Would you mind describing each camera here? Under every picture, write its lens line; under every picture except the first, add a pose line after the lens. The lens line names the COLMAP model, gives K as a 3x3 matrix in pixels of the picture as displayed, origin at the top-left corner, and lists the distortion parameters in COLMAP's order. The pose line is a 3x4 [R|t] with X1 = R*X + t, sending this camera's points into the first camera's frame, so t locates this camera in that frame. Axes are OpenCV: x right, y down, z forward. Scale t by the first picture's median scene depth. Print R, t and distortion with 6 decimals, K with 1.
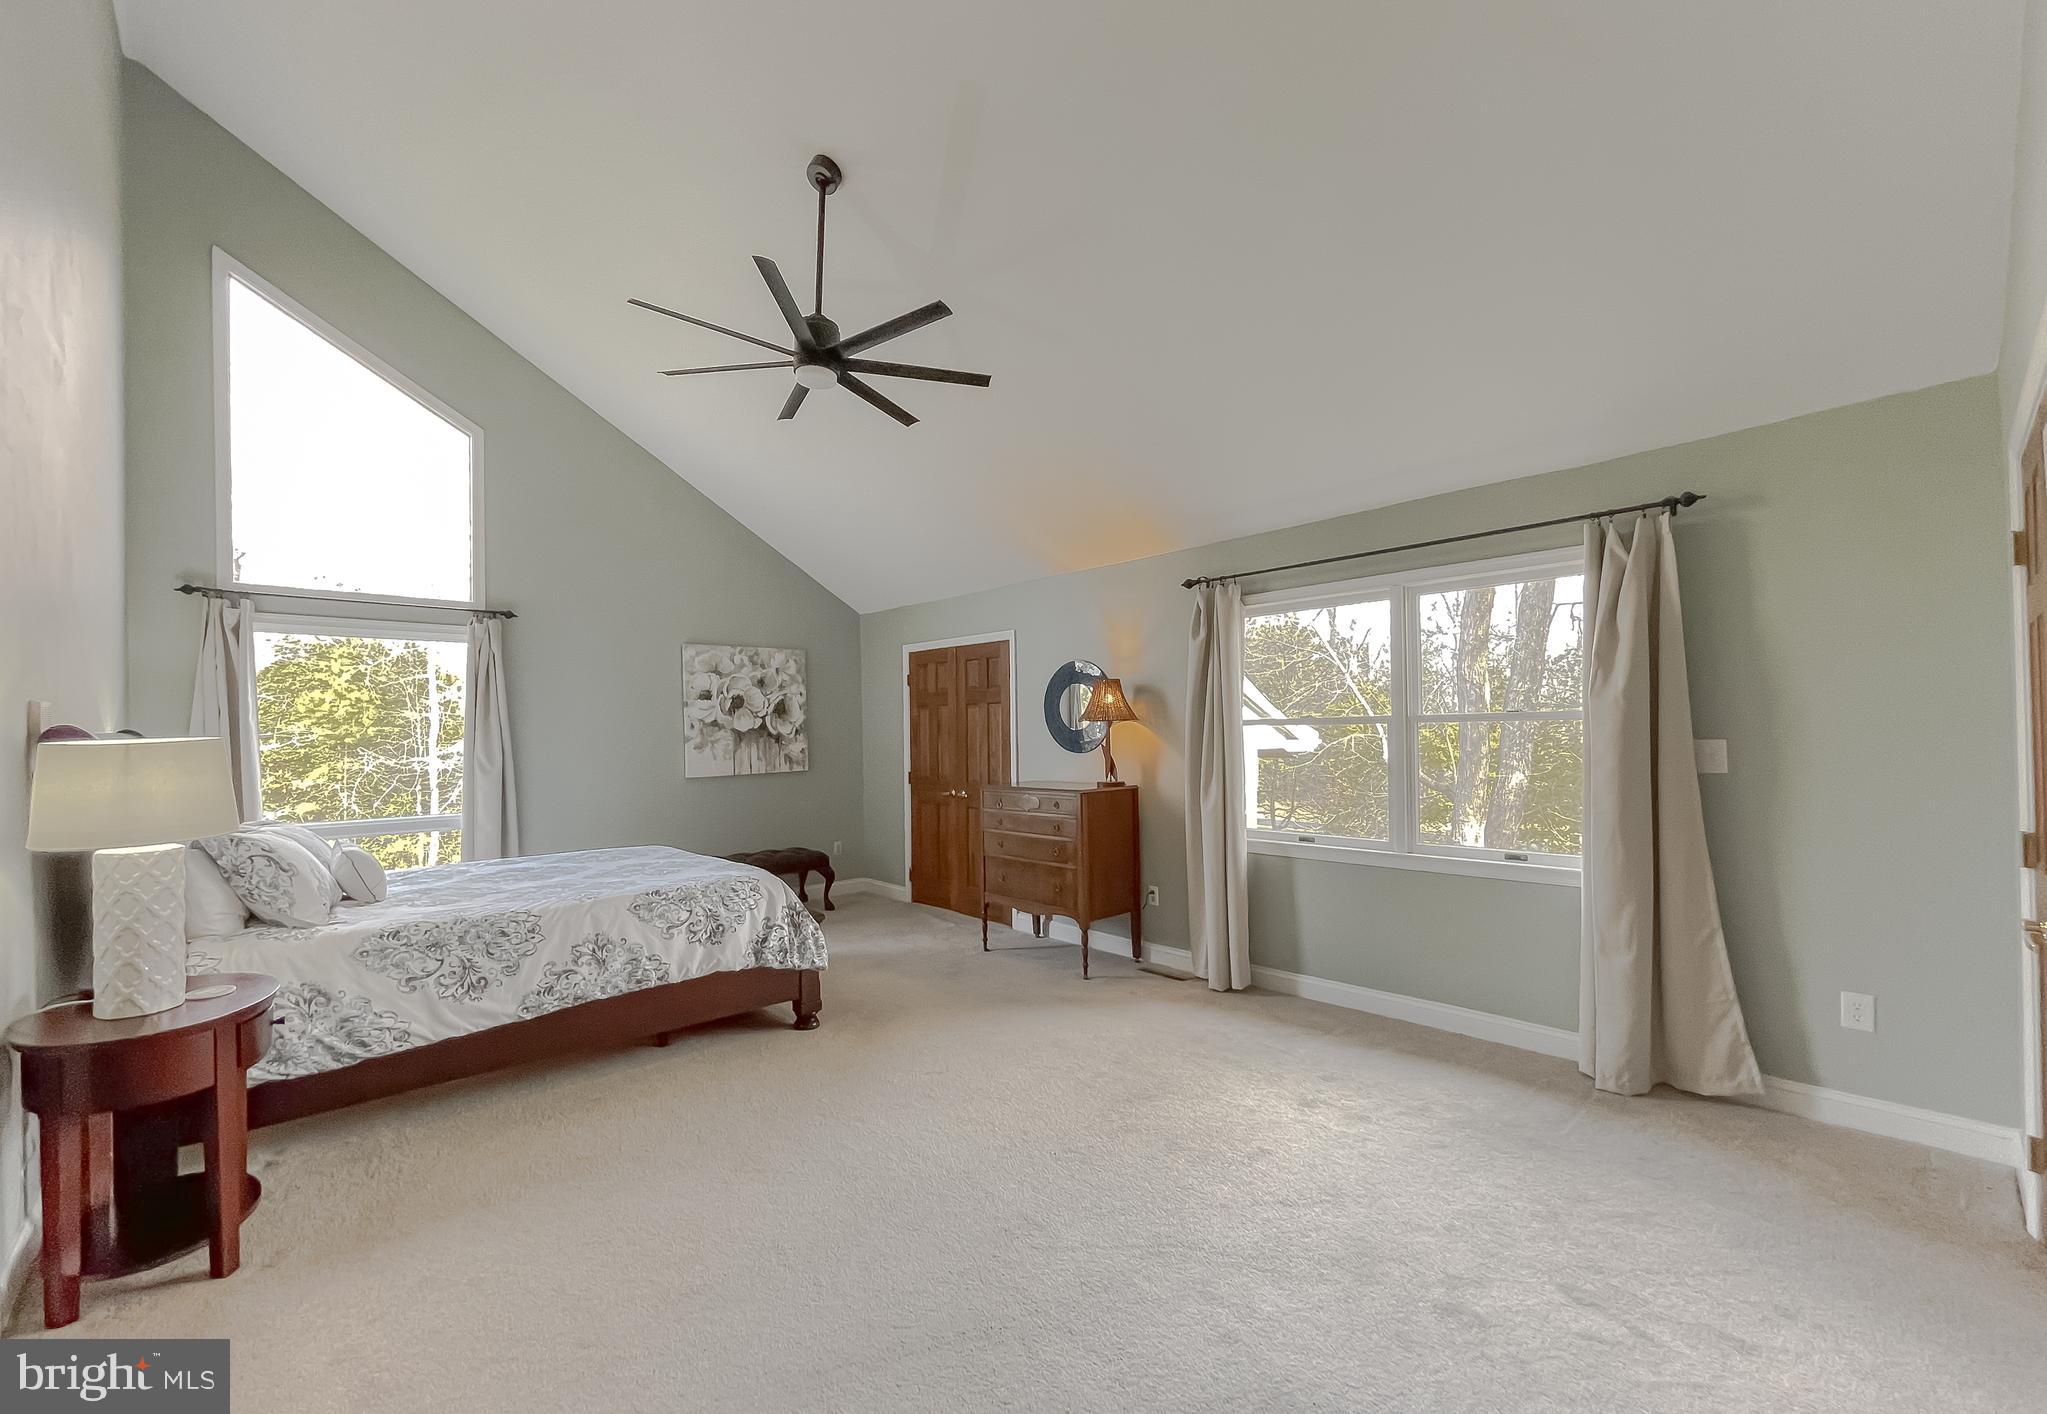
lens RADIAL K [[845.6, 0, 1019.6], [0, 845.6, 720.6], [0, 0, 1]] dist [-0.000036, 0.000033]
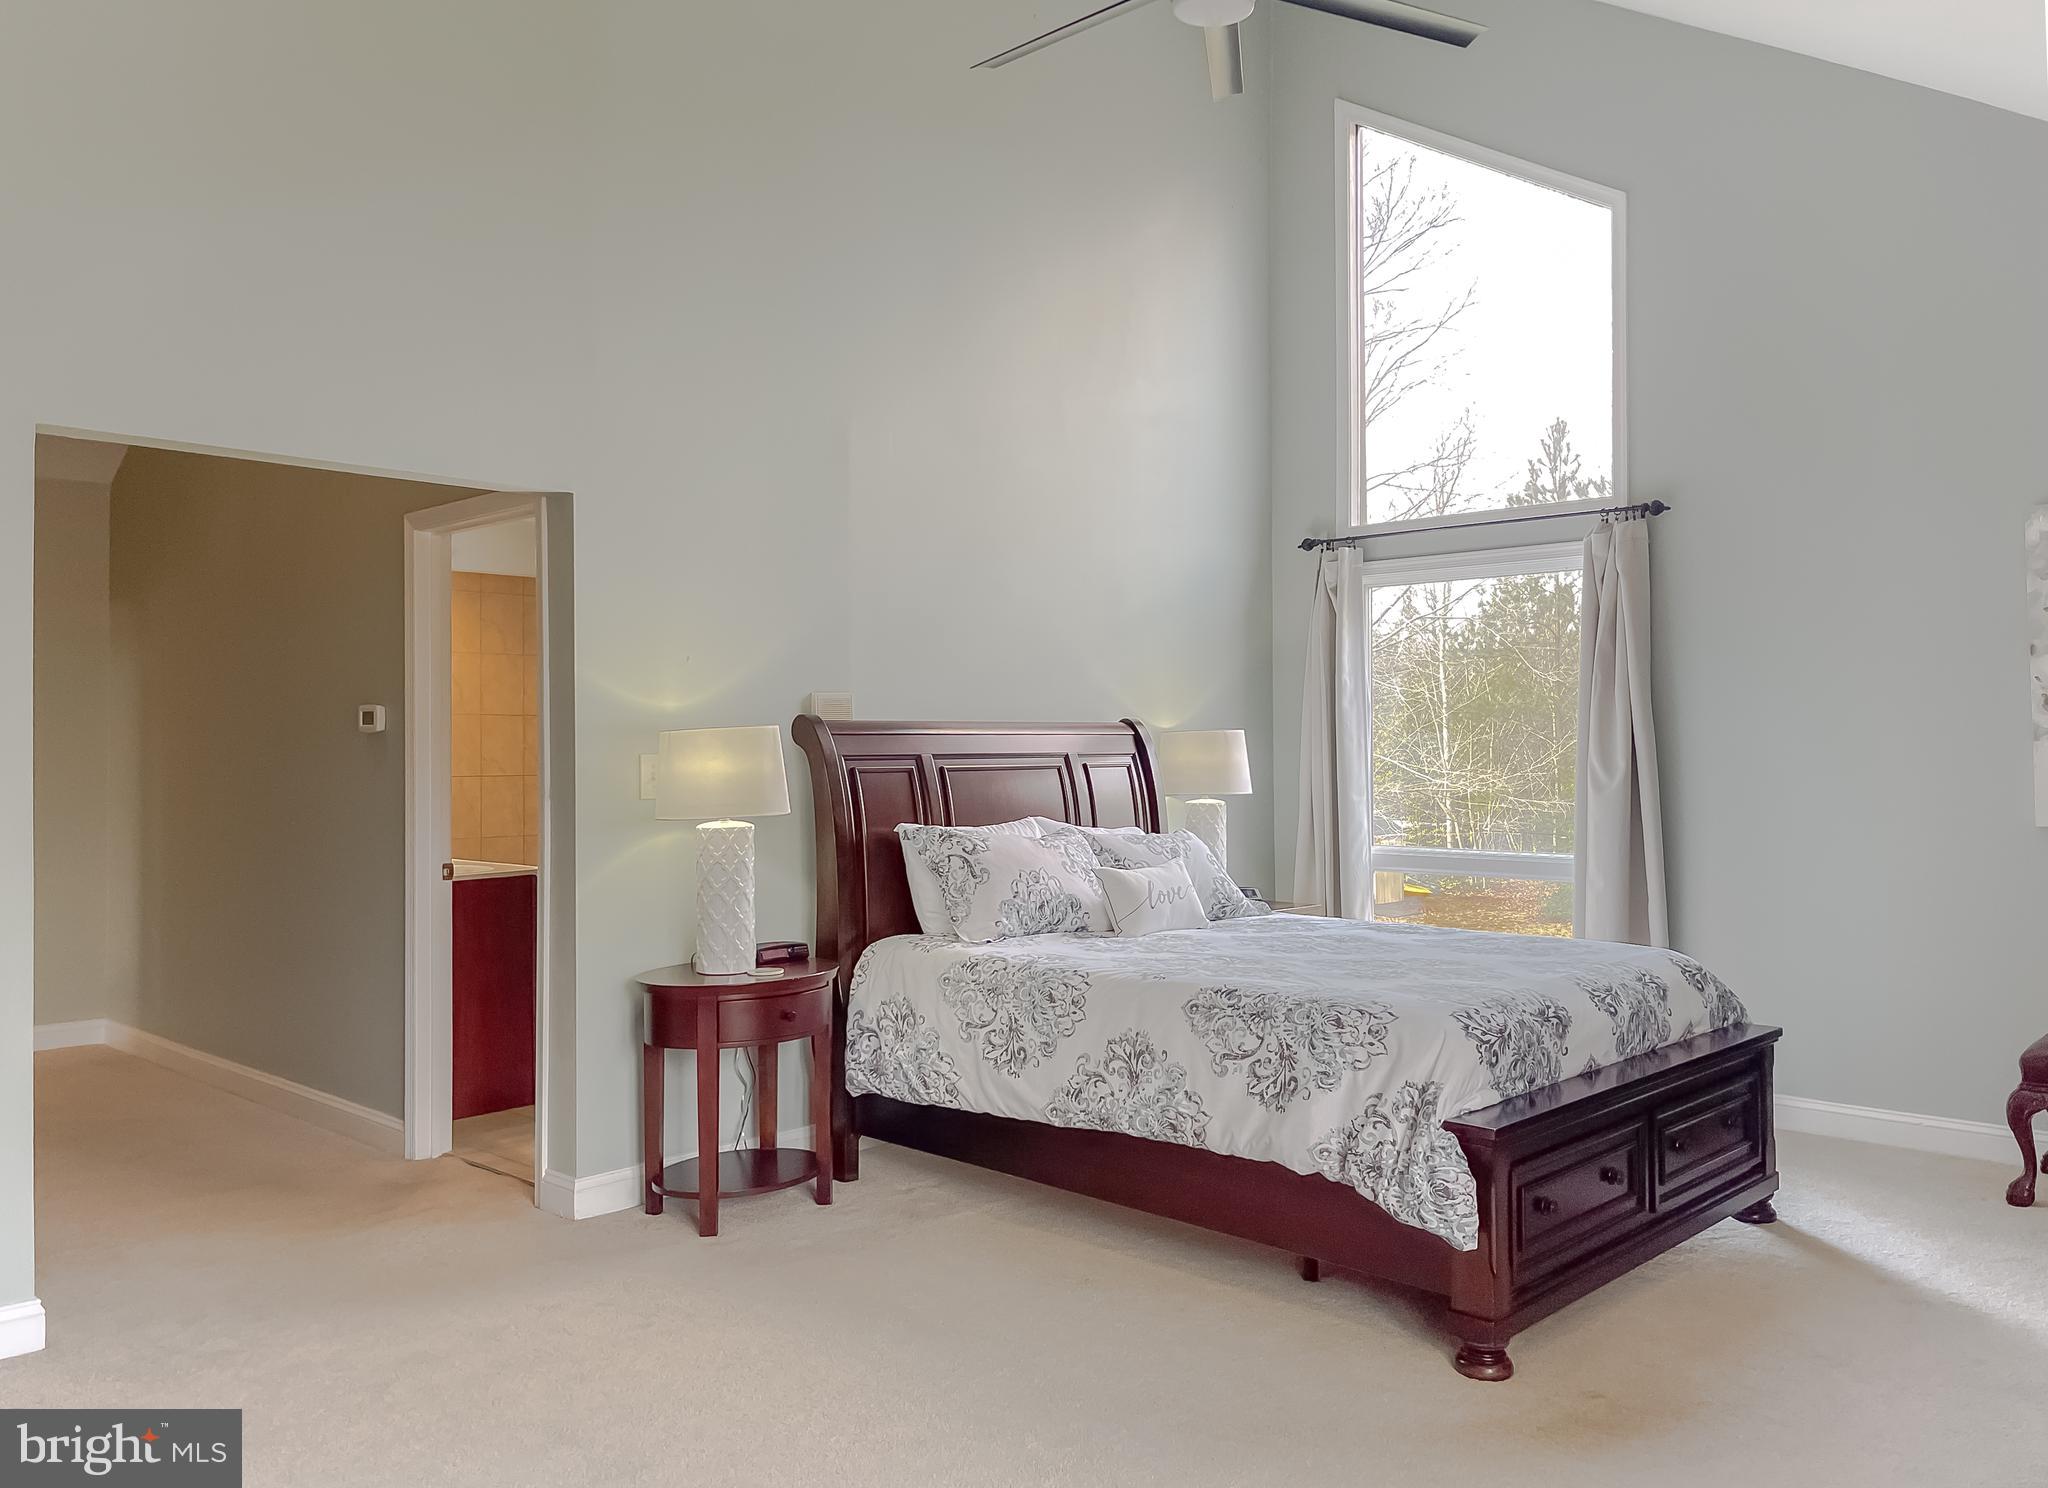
lens RADIAL K [[1594.0, 0, 1027.9], [0, 1594.0, 718.0], [0, 0, 1]] dist [0.052364, -0.048500]
pose [[0.052161, -0.005847, -0.998622, 0.376806], [0.015672, 0.999865, -0.005036, 0.010481], [0.998516, -0.015387, 0.052245, 0.460038]]
